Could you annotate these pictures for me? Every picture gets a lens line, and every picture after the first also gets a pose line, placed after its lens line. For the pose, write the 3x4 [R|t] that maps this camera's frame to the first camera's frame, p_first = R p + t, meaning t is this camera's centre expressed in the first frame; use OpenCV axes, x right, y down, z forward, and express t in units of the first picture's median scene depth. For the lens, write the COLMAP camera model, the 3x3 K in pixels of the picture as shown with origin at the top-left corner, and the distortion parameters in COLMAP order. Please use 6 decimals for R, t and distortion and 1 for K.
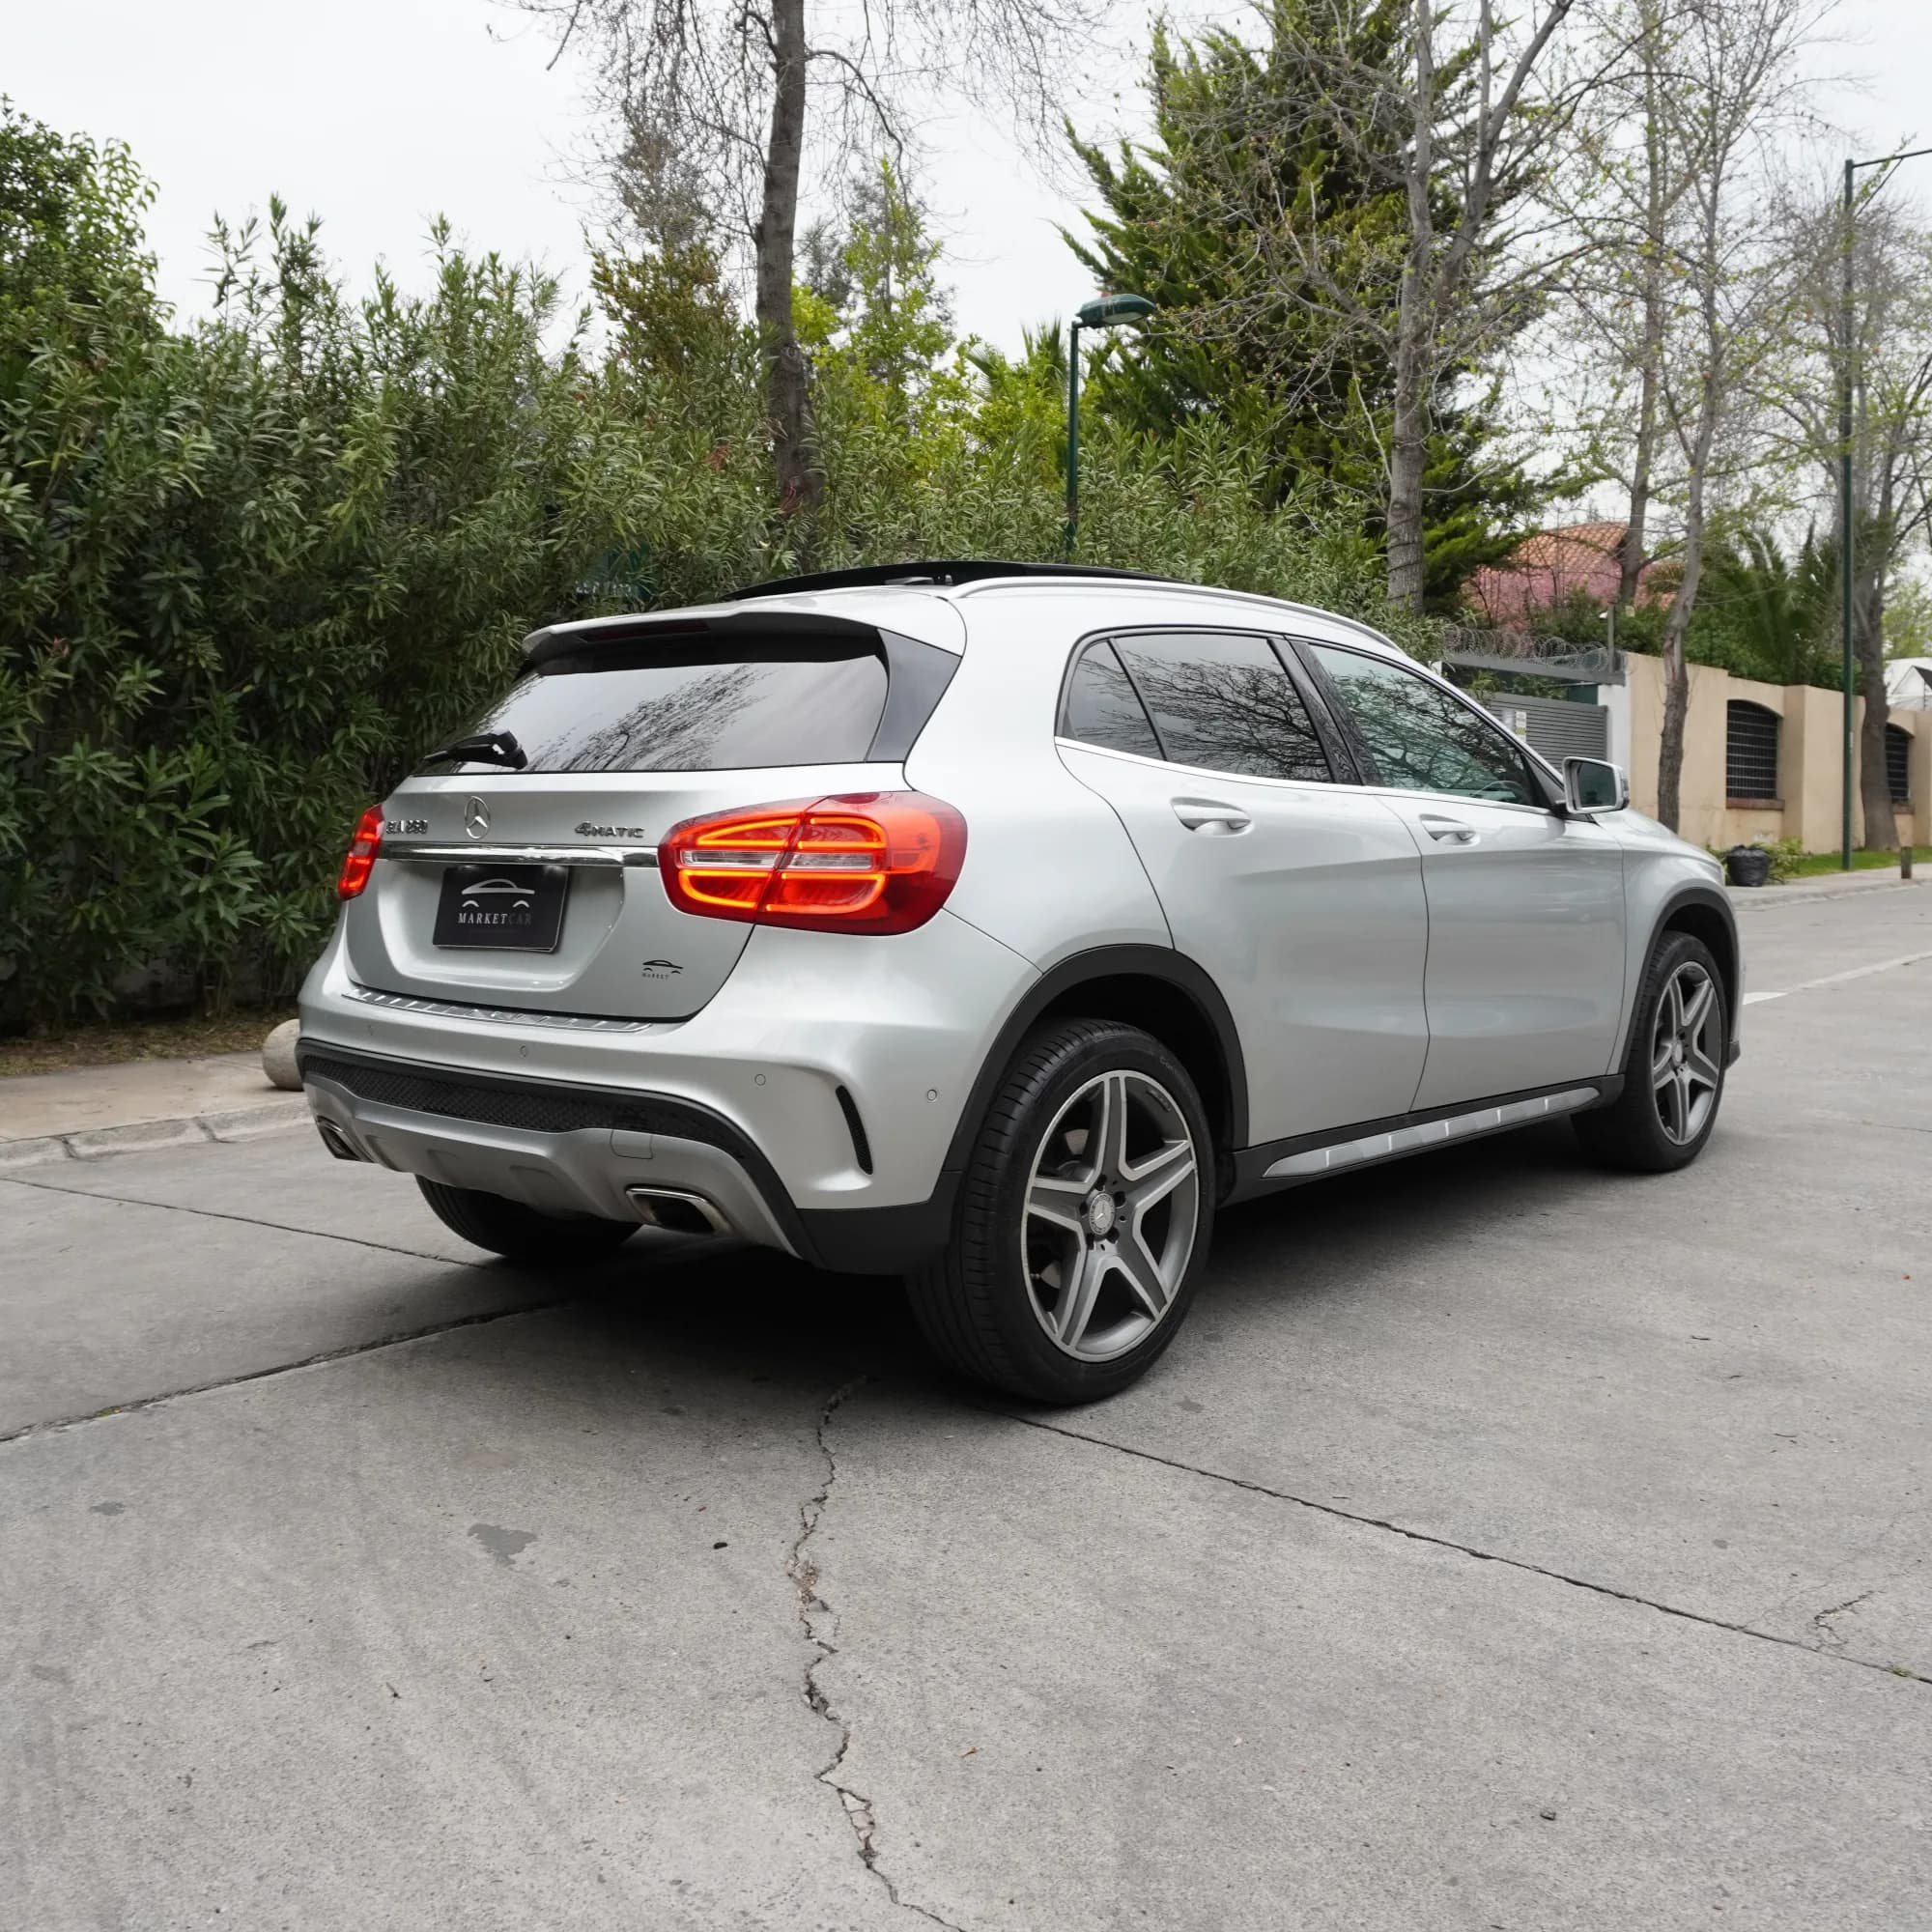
lens RADIAL K [[1940.0, 0, 962.8], [0, 1940.0, 959.4], [0, 0, 1]] dist [-0.055013, 0.052573]
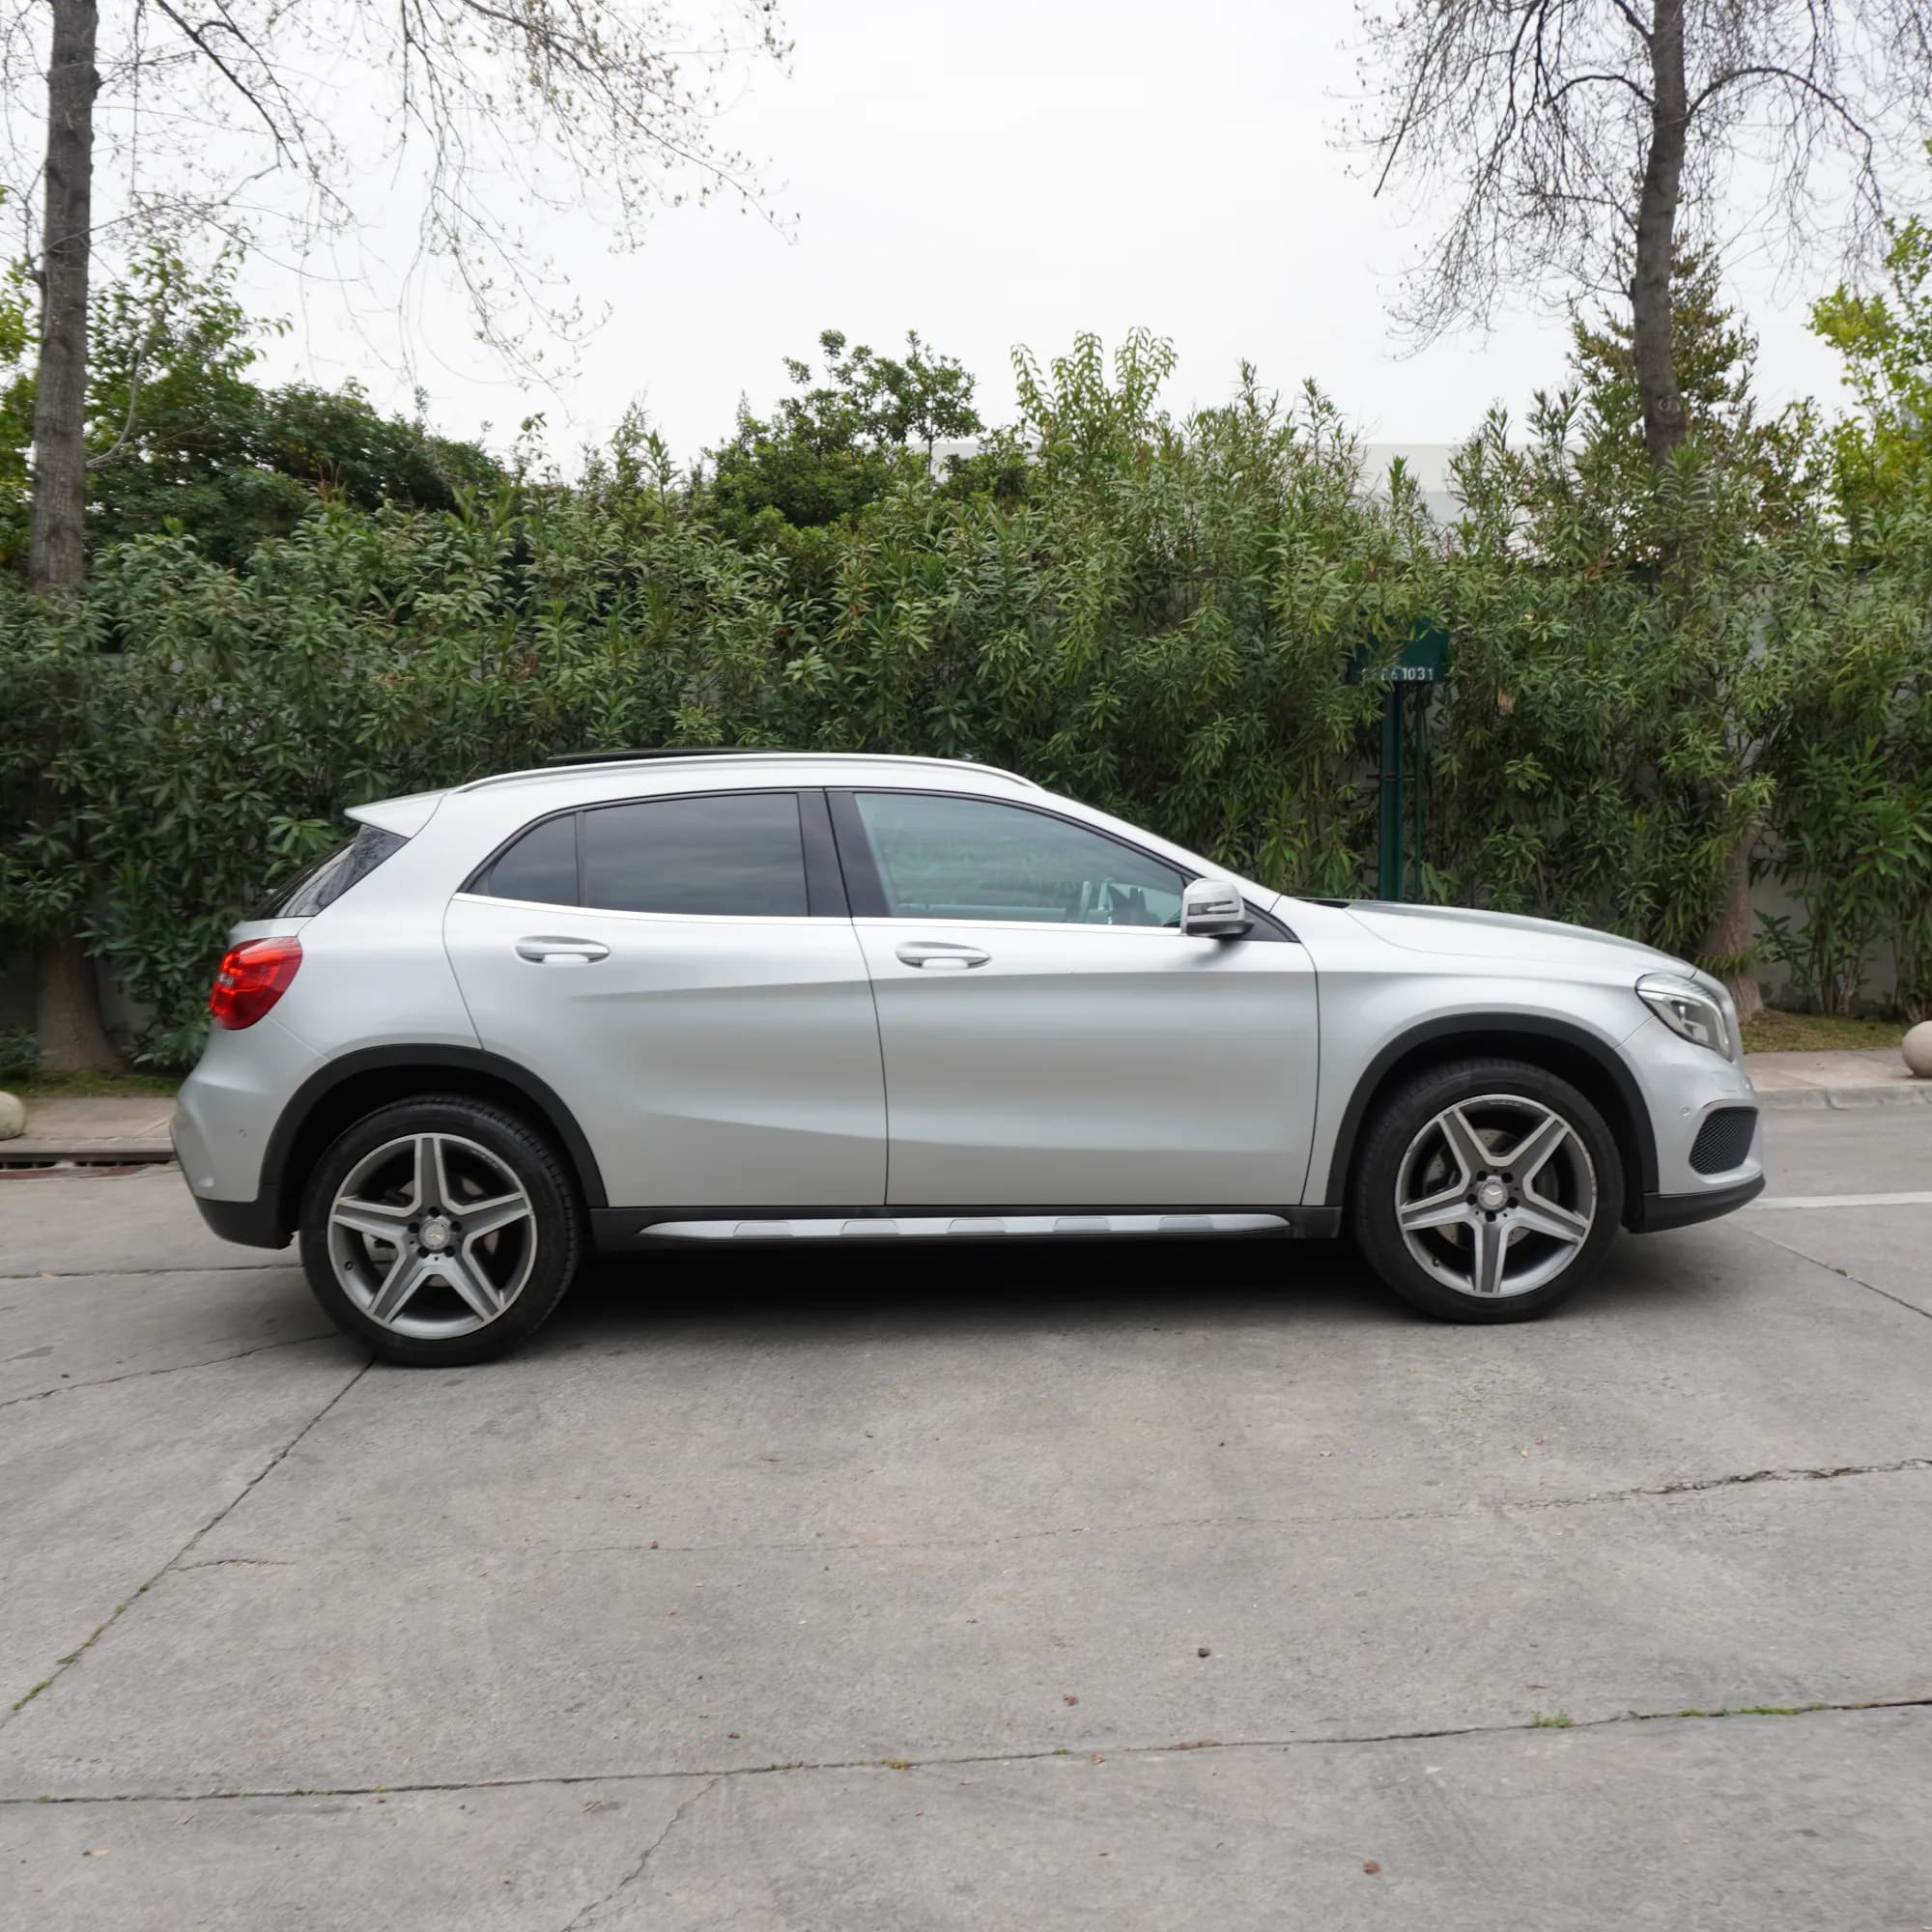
lens RADIAL K [[1940.0, 0, 962.8], [0, 1940.0, 959.4], [0, 0, 1]] dist [-0.055013, 0.052573]
pose [[0.682175, 0.026594, -0.730705, 1.390292], [-0.036899, 0.999317, 0.001922, -0.087521], [0.730257, 0.025651, 0.682691, 0.326270]]
